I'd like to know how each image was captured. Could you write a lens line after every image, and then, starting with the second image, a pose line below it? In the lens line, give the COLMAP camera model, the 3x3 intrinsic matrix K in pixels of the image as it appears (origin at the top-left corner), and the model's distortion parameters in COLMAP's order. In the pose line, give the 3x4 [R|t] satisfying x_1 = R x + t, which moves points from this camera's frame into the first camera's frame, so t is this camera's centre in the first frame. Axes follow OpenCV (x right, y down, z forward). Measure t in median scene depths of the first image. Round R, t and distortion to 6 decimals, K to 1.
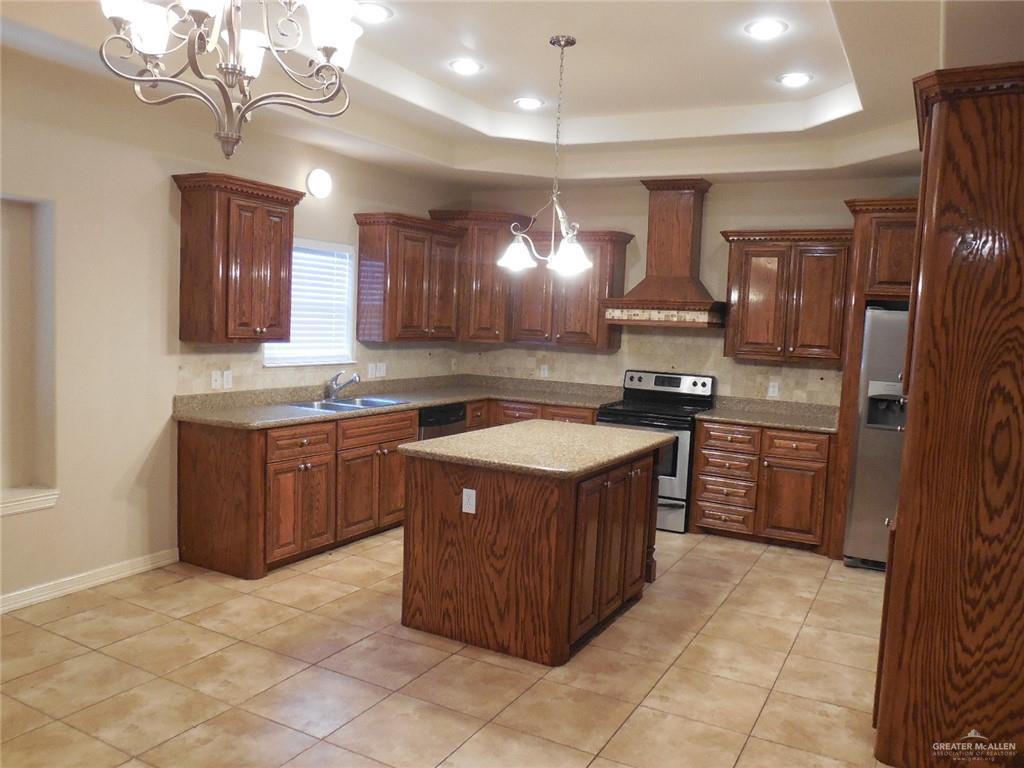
lens RADIAL K [[786.6, 0, 513.6], [0, 786.6, 389.0], [0, 0, 1]] dist [-0.051083, 0.017756]
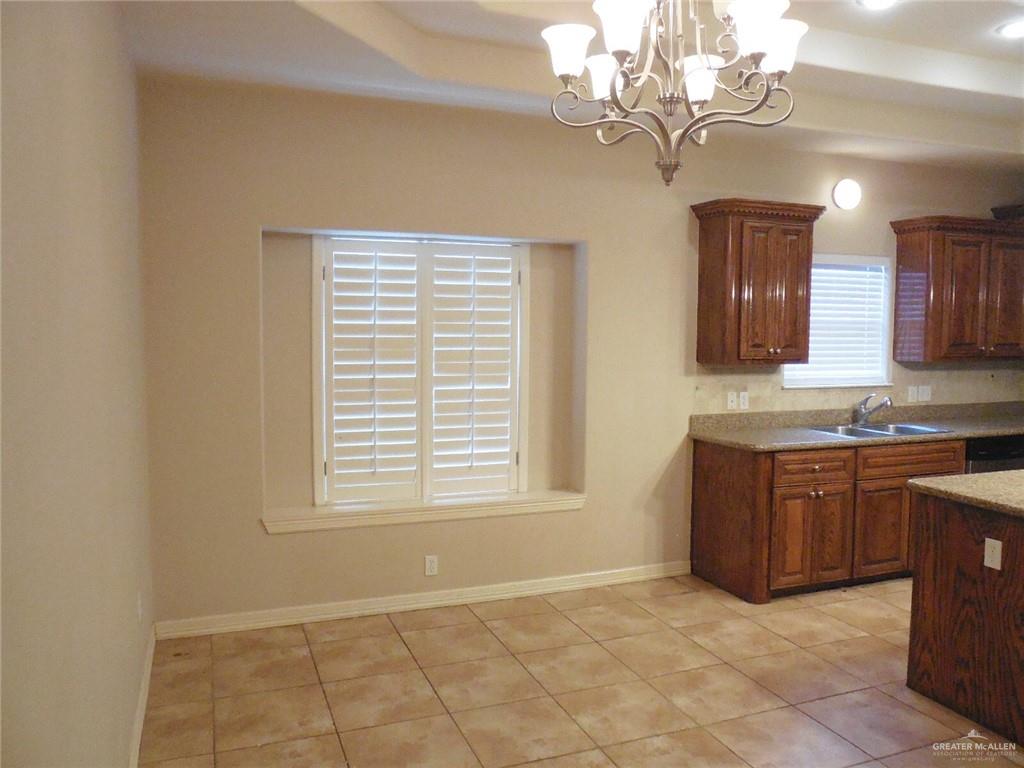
lens RADIAL K [[786.6, 0, 513.6], [0, 786.6, 389.0], [0, 0, 1]] dist [-0.051083, 0.017756]
pose [[0.762855, 0.012297, -0.646453, 0.066813], [-0.029484, 0.999441, -0.015781, -0.002574], [0.645897, 0.031098, 0.762791, 0.041909]]
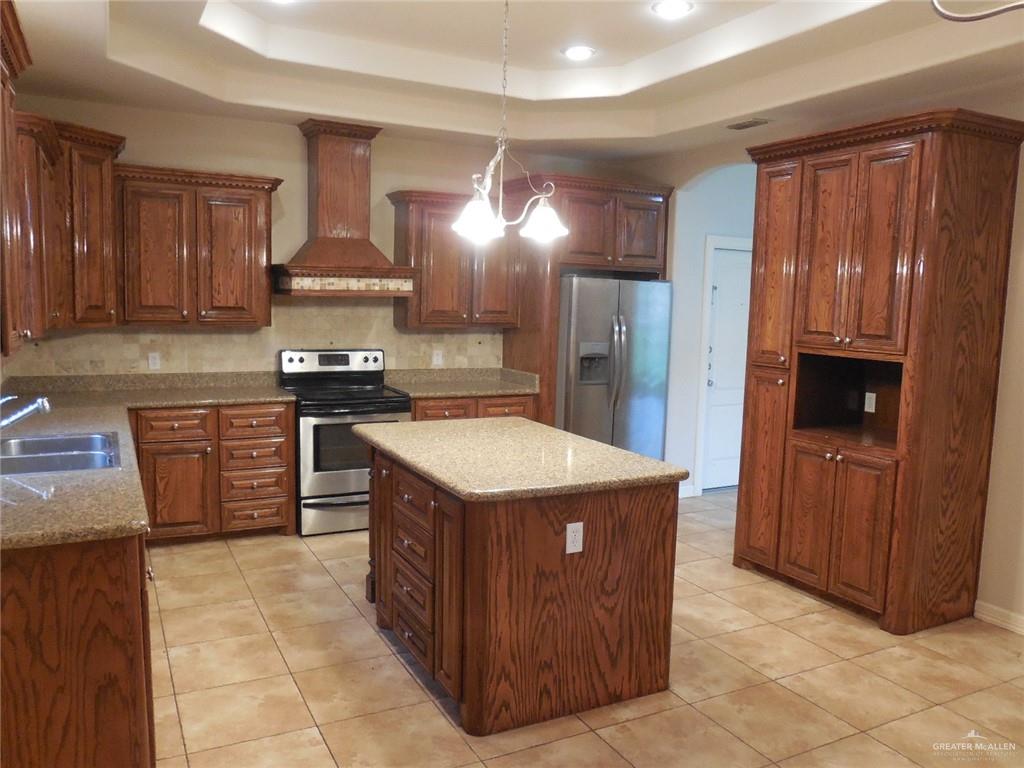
lens RADIAL K [[786.6, 0, 513.6], [0, 786.6, 389.0], [0, 0, 1]] dist [-0.051083, 0.017756]
pose [[0.568842, -0.123722, 0.813088, -0.582295], [0.074304, 0.992309, 0.099009, -0.070518], [-0.819083, 0.004096, 0.573660, 0.497016]]
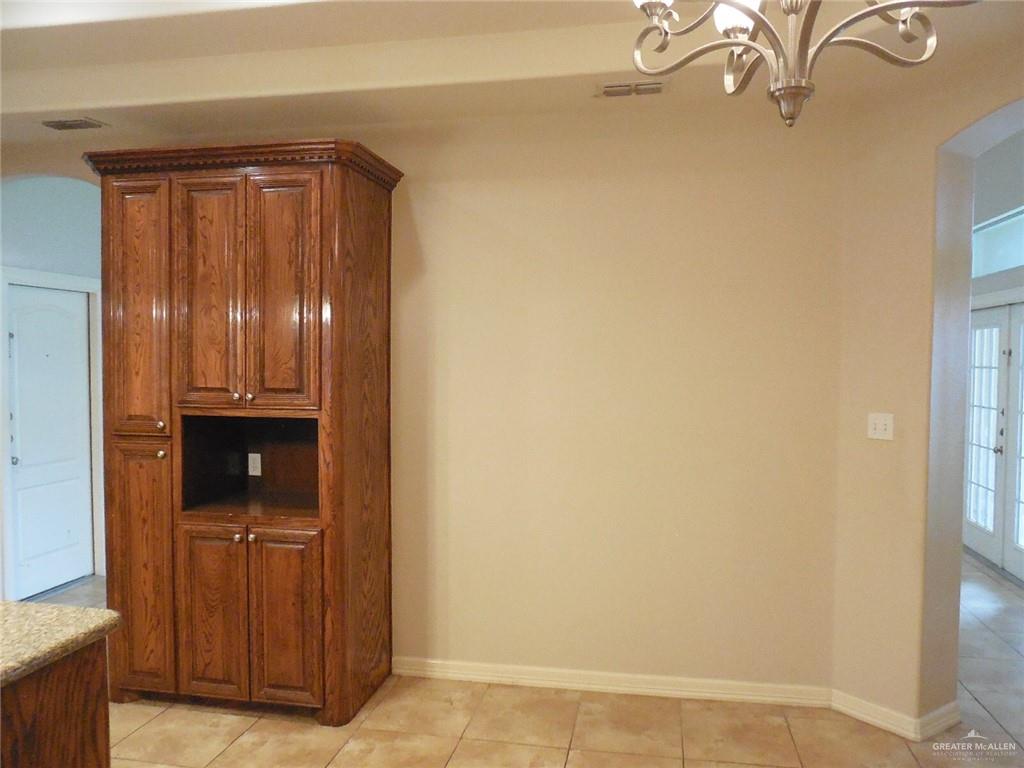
lens RADIAL K [[786.6, 0, 513.6], [0, 786.6, 389.0], [0, 0, 1]] dist [-0.051083, 0.017756]
pose [[-0.301285, -0.083906, 0.949835, -0.425834], [0.064865, 0.992010, 0.108206, -0.080863], [-0.951325, 0.094212, -0.293436, 0.669299]]
